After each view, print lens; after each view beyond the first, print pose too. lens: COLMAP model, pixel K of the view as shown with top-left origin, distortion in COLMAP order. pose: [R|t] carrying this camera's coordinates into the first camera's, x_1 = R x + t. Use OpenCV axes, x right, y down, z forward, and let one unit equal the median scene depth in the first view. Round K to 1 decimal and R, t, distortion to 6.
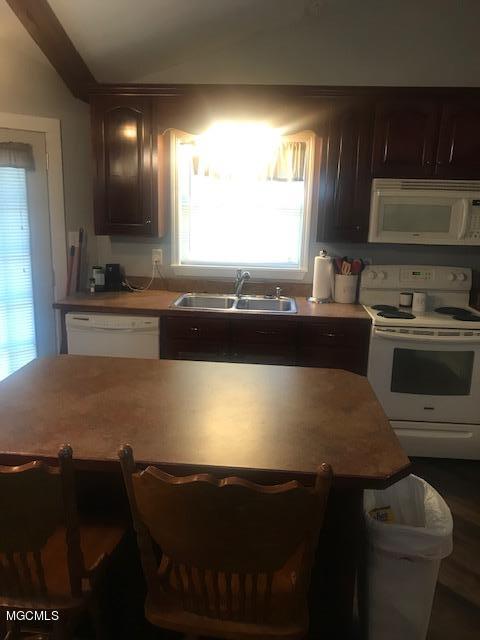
lens RADIAL K [[519.9, 0, 239.1], [0, 519.9, 315.4], [0, 0, 1]] dist [0.007419, -0.009348]
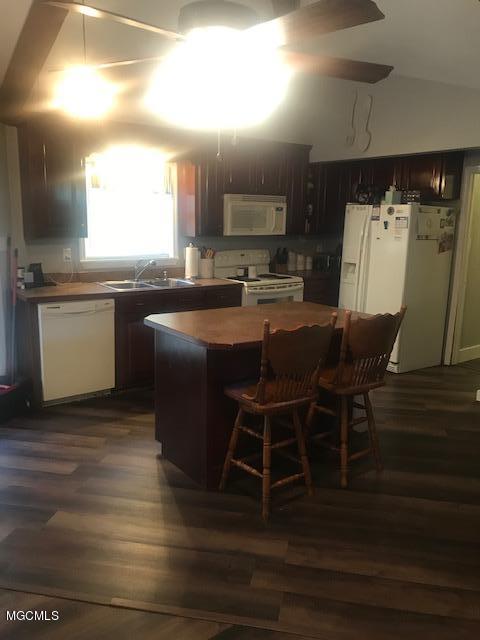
lens RADIAL K [[519.9, 0, 241.1], [0, 519.9, 322.6], [0, 0, 1]] dist [0.007419, -0.009348]
pose [[0.756051, -0.143171, 0.638662, -0.687267], [0.138736, 0.988665, 0.057396, 0.029628], [-0.639640, 0.045211, 0.767344, -0.180100]]
